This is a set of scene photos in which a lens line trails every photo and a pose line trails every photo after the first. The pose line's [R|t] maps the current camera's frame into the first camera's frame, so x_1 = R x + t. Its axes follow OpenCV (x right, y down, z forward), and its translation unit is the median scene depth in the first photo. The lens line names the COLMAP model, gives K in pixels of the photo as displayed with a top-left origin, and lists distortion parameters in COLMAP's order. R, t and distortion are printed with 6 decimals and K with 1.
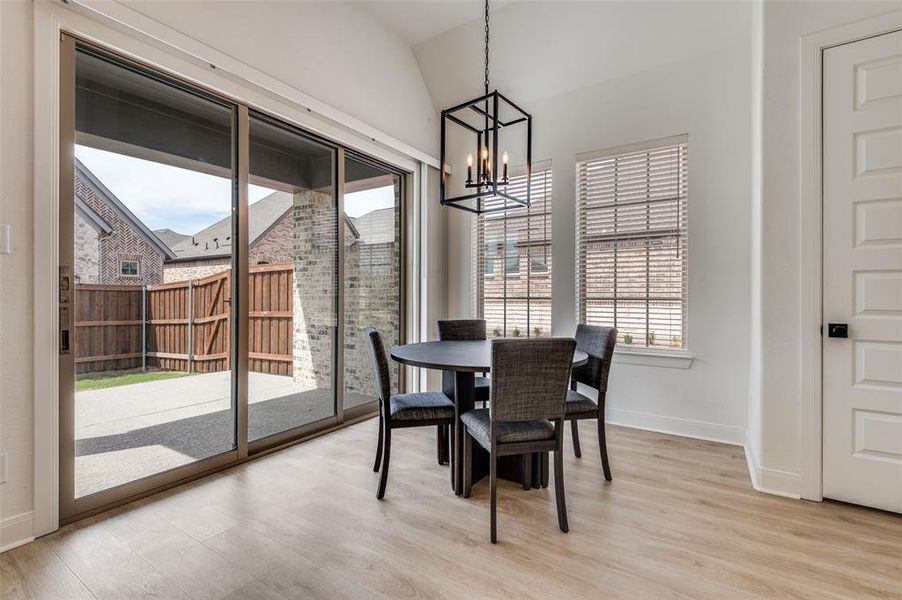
lens RADIAL K [[409.2, 0, 453.8], [0, 409.2, 297.1], [0, 0, 1]] dist [0.028779, -0.018742]
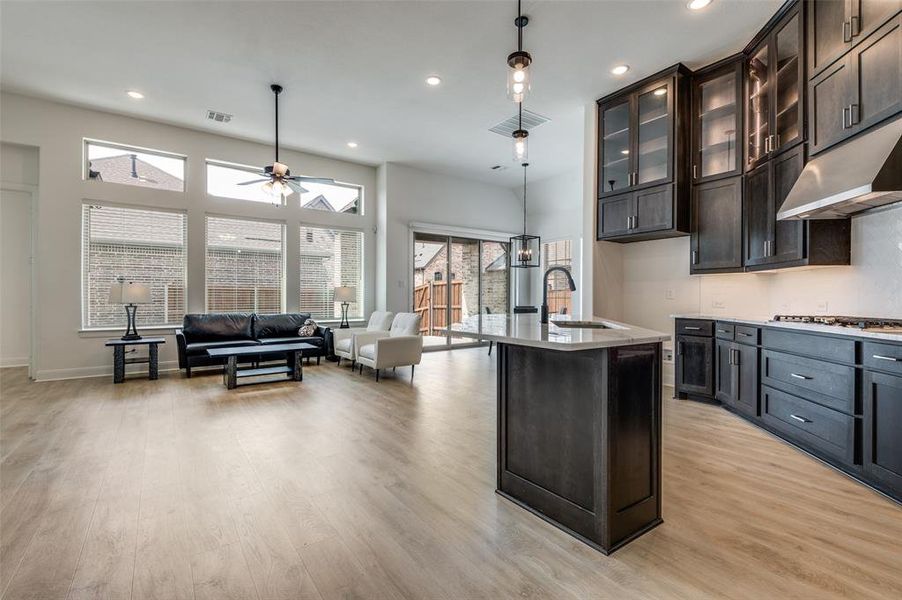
lens RADIAL K [[409.2, 0, 453.8], [0, 409.2, 297.1], [0, 0, 1]] dist [0.028779, -0.018742]
pose [[0.927231, 0.000542, -0.374489, 0.262705], [-0.001597, 0.999996, -0.002509, 0.003132], [0.374486, 0.002925, 0.927228, -0.710890]]
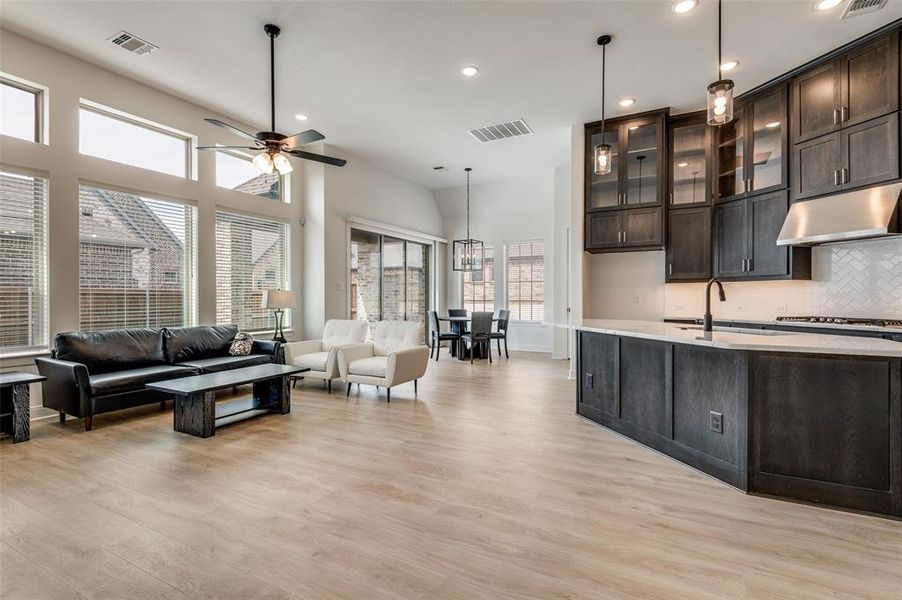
lens RADIAL K [[409.2, 0, 453.8], [0, 409.2, 297.1], [0, 0, 1]] dist [0.028779, -0.018742]
pose [[0.996805, -0.005051, 0.079715, -0.092332], [0.005161, 0.999986, -0.001185, -0.008234], [-0.079708, 0.001592, 0.996817, -0.722823]]
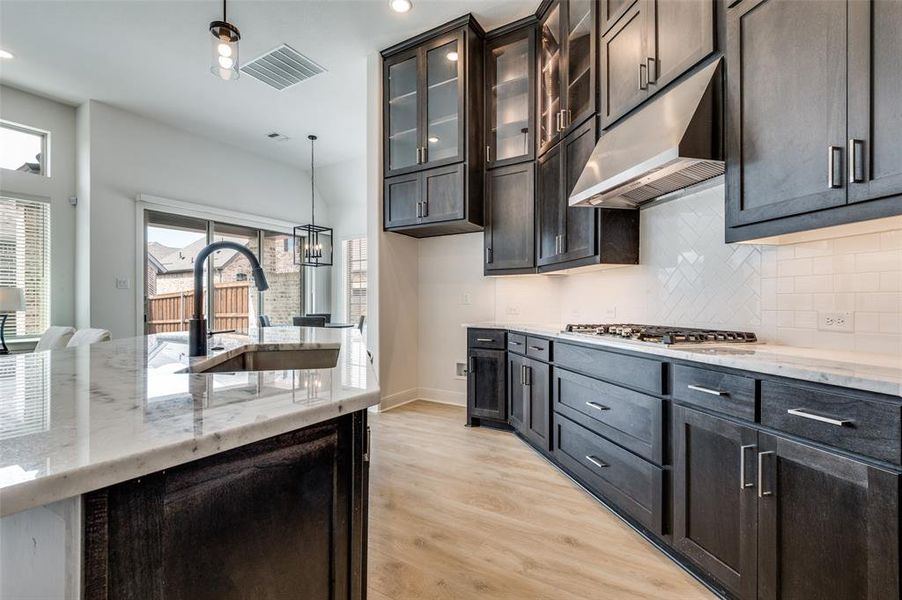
lens RADIAL K [[410.5, 0, 454.0], [0, 410.5, 304.5], [0, 0, 1]] dist [0.036753, -0.018708]
pose [[0.999782, -0.002830, 0.020686, 0.311800], [0.002797, 0.999995, 0.001651, 0.002856], [-0.020690, -0.001593, 0.999785, -0.521562]]
